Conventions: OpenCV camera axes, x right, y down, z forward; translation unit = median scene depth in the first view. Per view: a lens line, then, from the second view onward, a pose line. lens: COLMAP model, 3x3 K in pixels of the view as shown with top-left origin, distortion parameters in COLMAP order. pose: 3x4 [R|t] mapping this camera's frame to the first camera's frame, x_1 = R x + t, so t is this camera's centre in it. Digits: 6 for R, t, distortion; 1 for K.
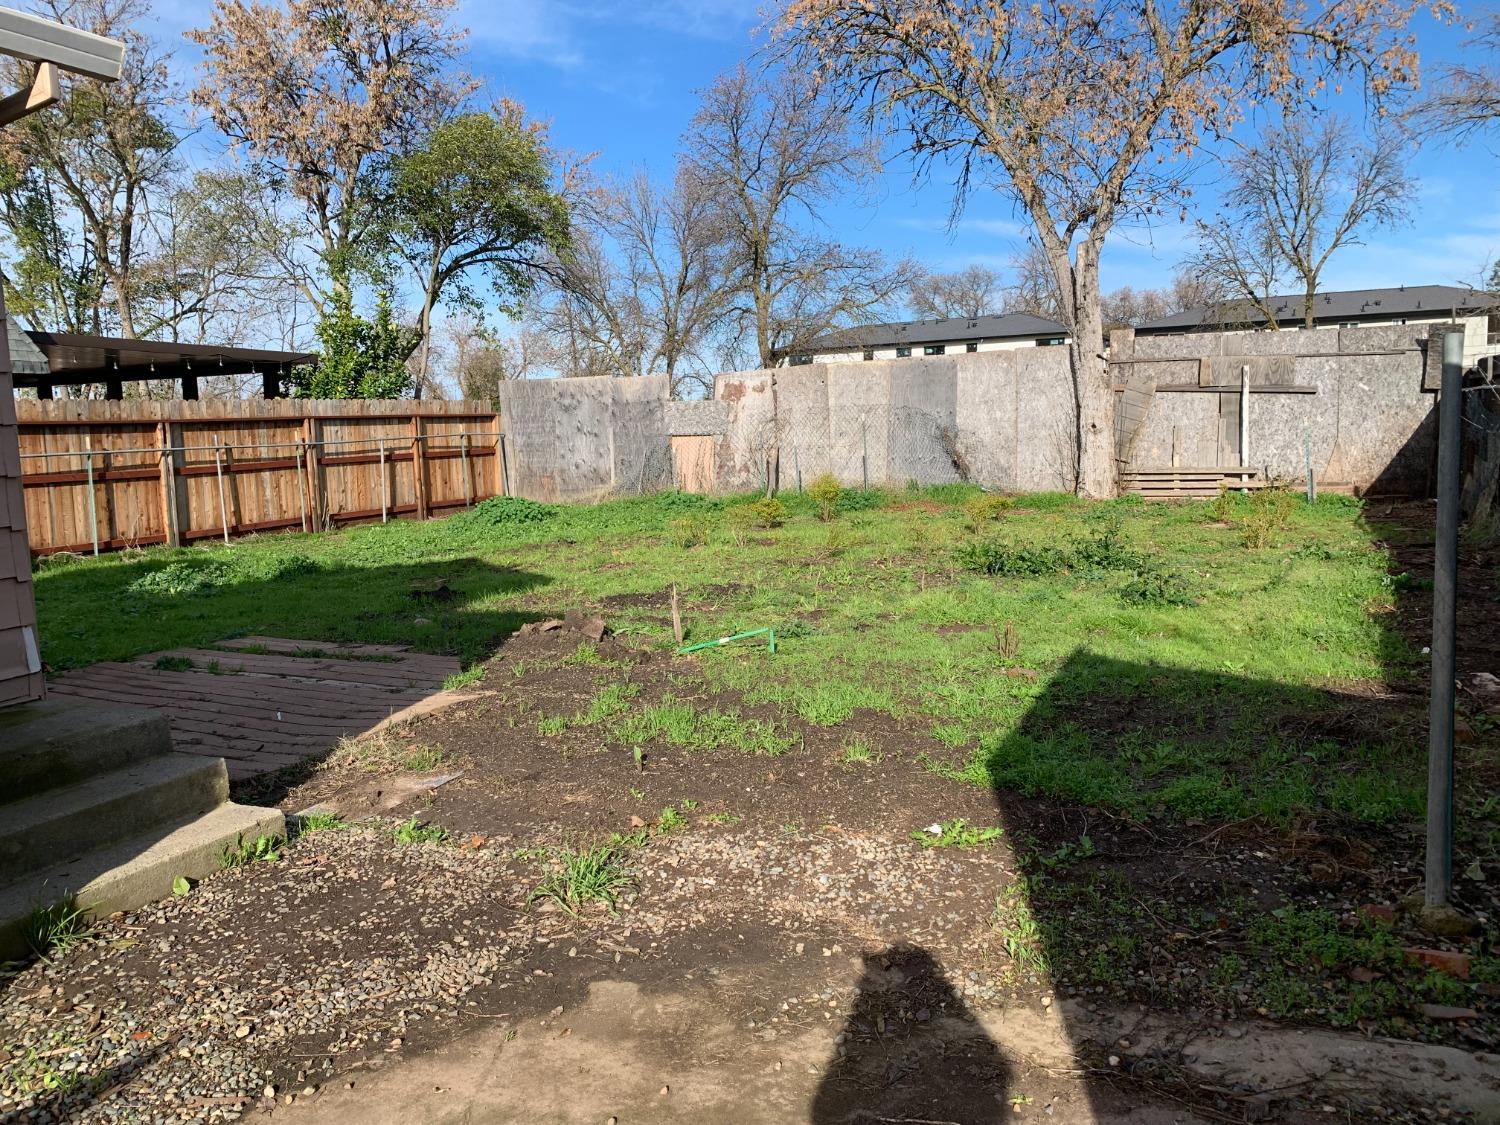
lens RADIAL K [[1136.9, 0, 749.0], [0, 1136.9, 561.2], [0, 0, 1]] dist [0.015777, -0.005099]
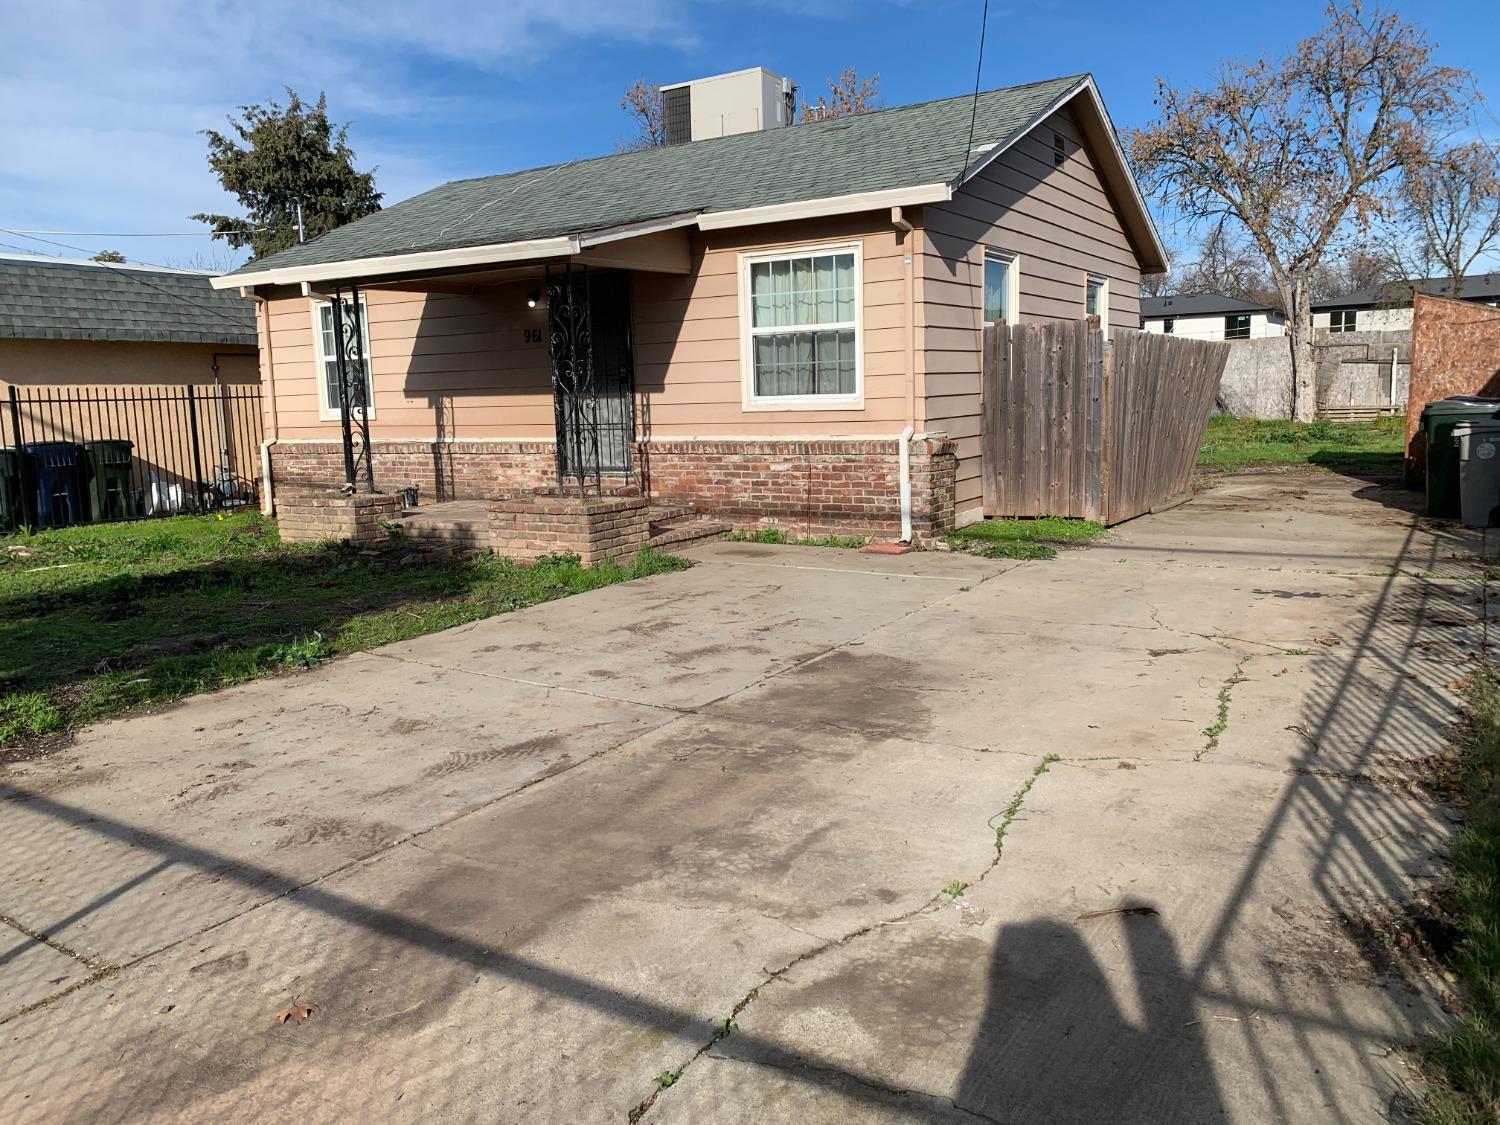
lens RADIAL K [[1136.9, 0, 749.5], [0, 1136.9, 563.6], [0, 0, 1]] dist [0.015777, -0.005099]
pose [[0.992964, 0.018882, -0.116903, -0.339424], [-0.015323, 0.999394, 0.031267, 0.120280], [0.117422, -0.029255, 0.992651, -0.869555]]
